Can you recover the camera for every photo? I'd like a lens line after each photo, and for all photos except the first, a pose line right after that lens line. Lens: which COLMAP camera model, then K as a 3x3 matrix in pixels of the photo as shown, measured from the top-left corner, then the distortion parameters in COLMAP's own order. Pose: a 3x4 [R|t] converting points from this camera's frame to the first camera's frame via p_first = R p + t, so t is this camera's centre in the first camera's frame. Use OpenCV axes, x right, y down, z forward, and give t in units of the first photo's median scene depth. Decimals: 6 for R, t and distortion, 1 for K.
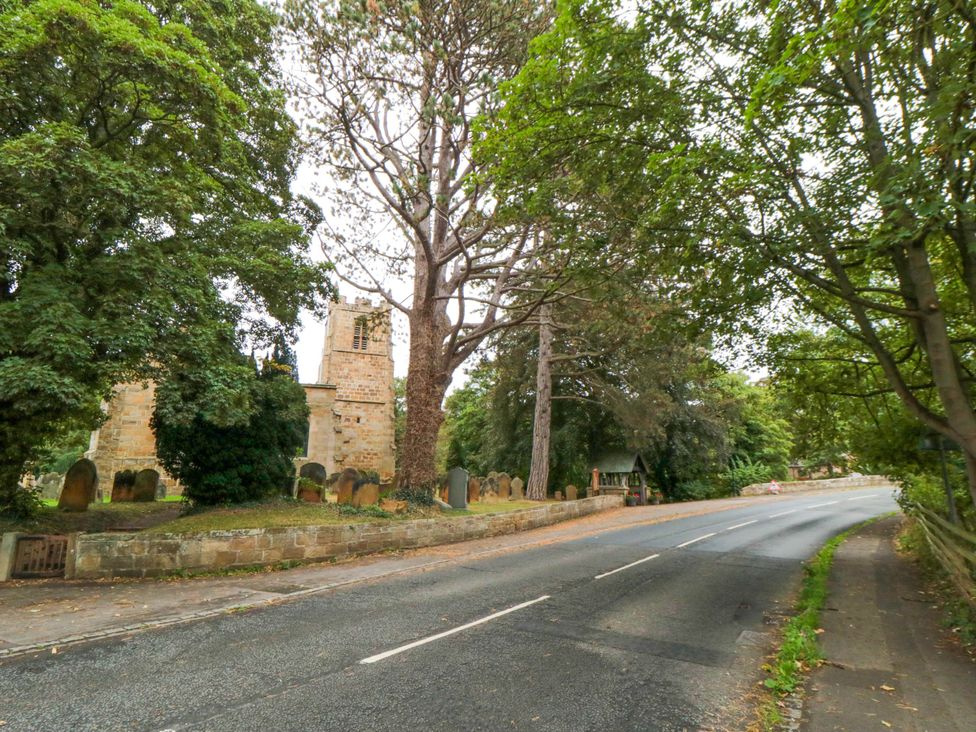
lens RADIAL K [[520.9, 0, 487.7], [0, 520.9, 365.9], [0, 0, 1]] dist [-0.003086, 0.000122]
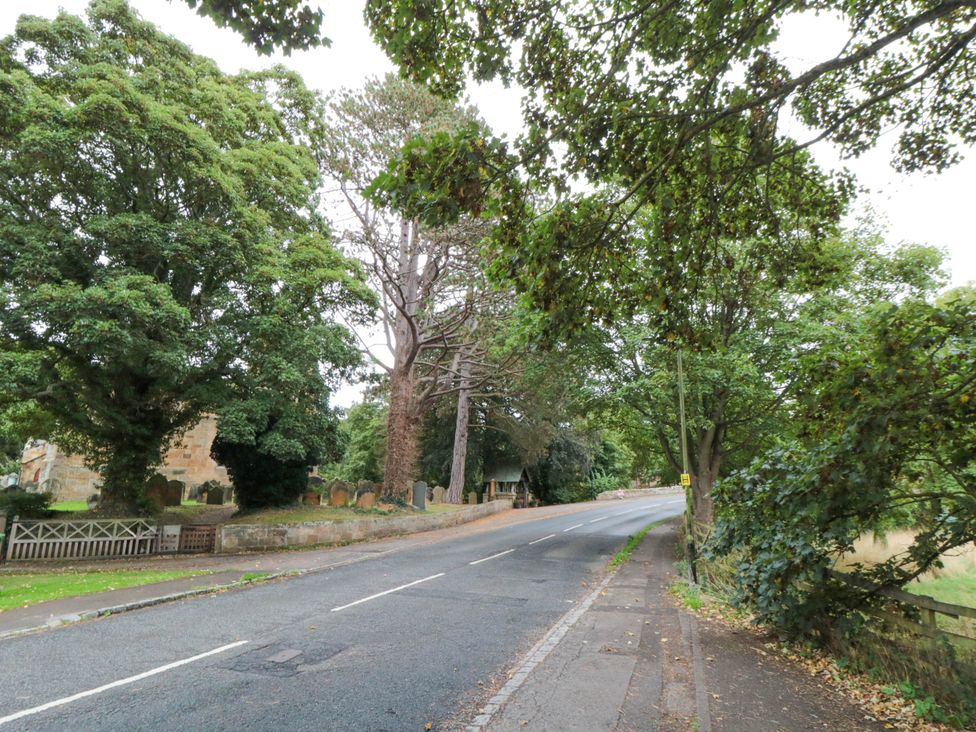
lens RADIAL K [[520.9, 0, 488.2], [0, 520.9, 366.4], [0, 0, 1]] dist [-0.003086, 0.000122]
pose [[0.969888, 0.058293, 0.236470, -0.117282], [-0.056511, 0.998299, -0.014314, -0.056644], [-0.236903, 0.000520, 0.971533, -0.225799]]
